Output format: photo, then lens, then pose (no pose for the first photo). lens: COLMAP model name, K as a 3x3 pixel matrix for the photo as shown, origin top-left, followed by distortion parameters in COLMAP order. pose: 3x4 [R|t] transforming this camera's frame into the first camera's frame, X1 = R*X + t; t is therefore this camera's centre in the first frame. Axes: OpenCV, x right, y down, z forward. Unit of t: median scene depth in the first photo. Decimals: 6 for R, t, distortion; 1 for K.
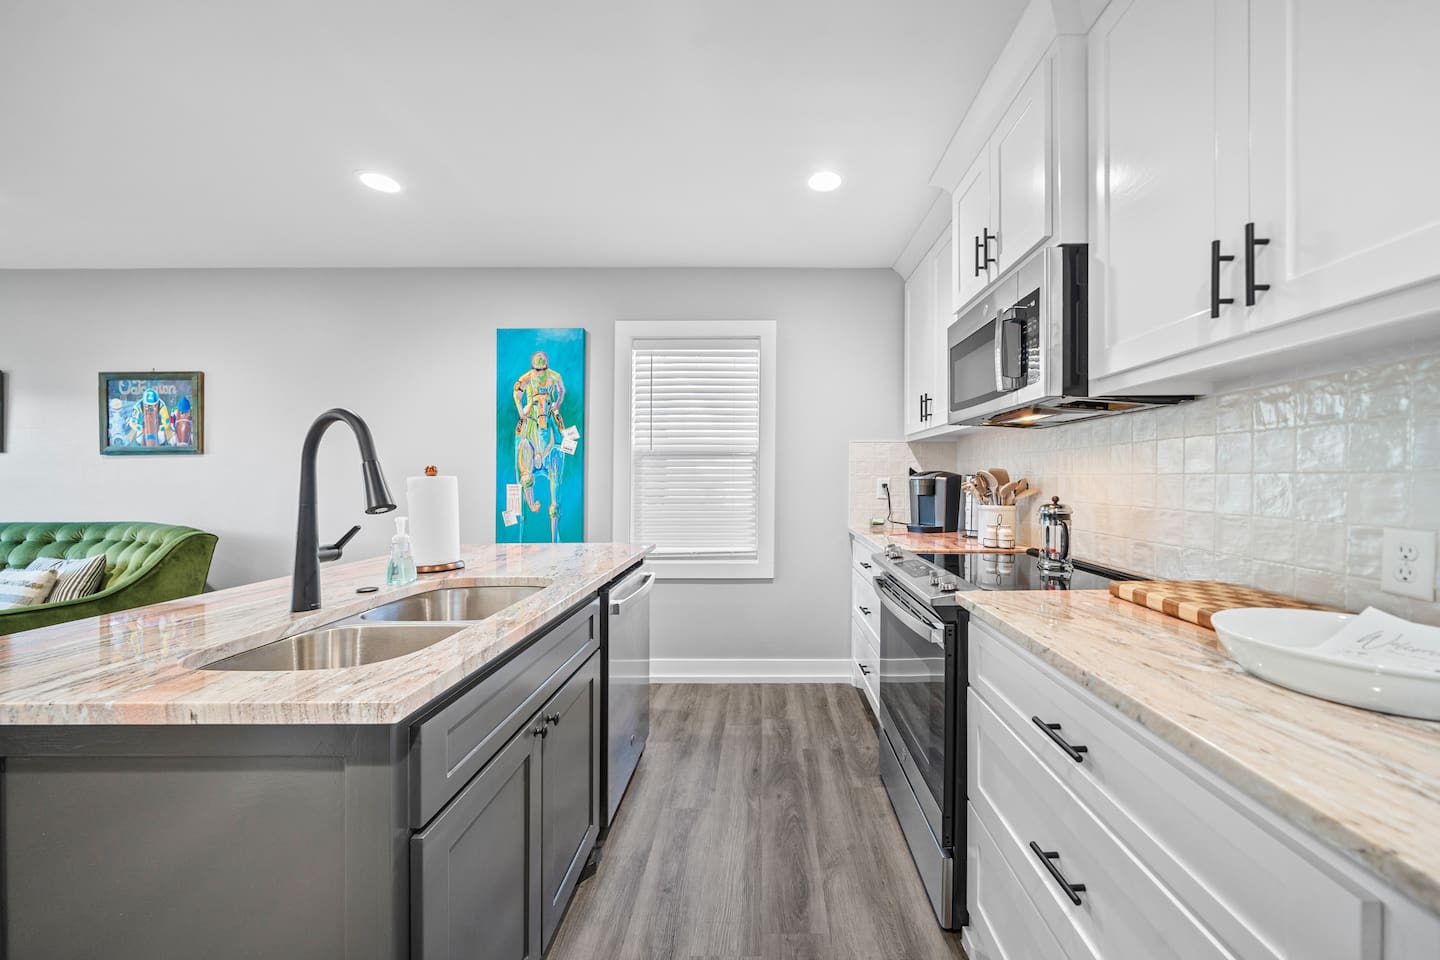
lens RADIAL K [[529.3, 0, 721.2], [0, 529.3, 478.6], [0, 0, 1]] dist [0.001647, -0.000049]
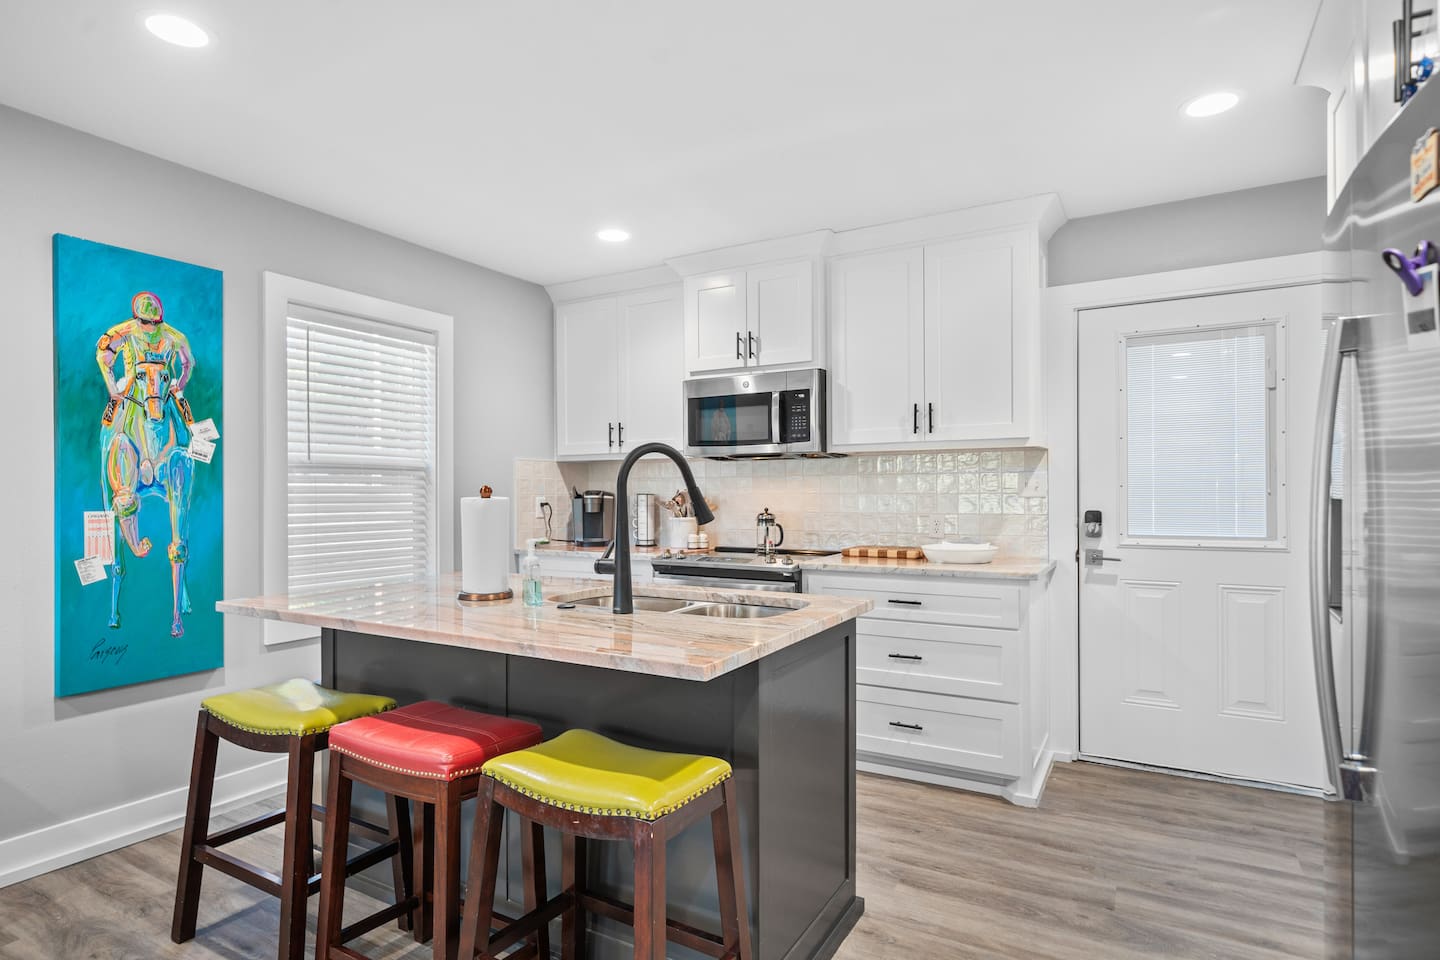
lens RADIAL K [[753.0, 0, 720.4], [0, 753.0, 486.2], [0, 0, 1]] dist [0.004734, 0.000074]
pose [[0.502224, 0.006985, 0.864709, -0.762420], [0.005484, 0.999922, -0.011263, -0.003717], [-0.864720, 0.010399, 0.502146, -0.001703]]
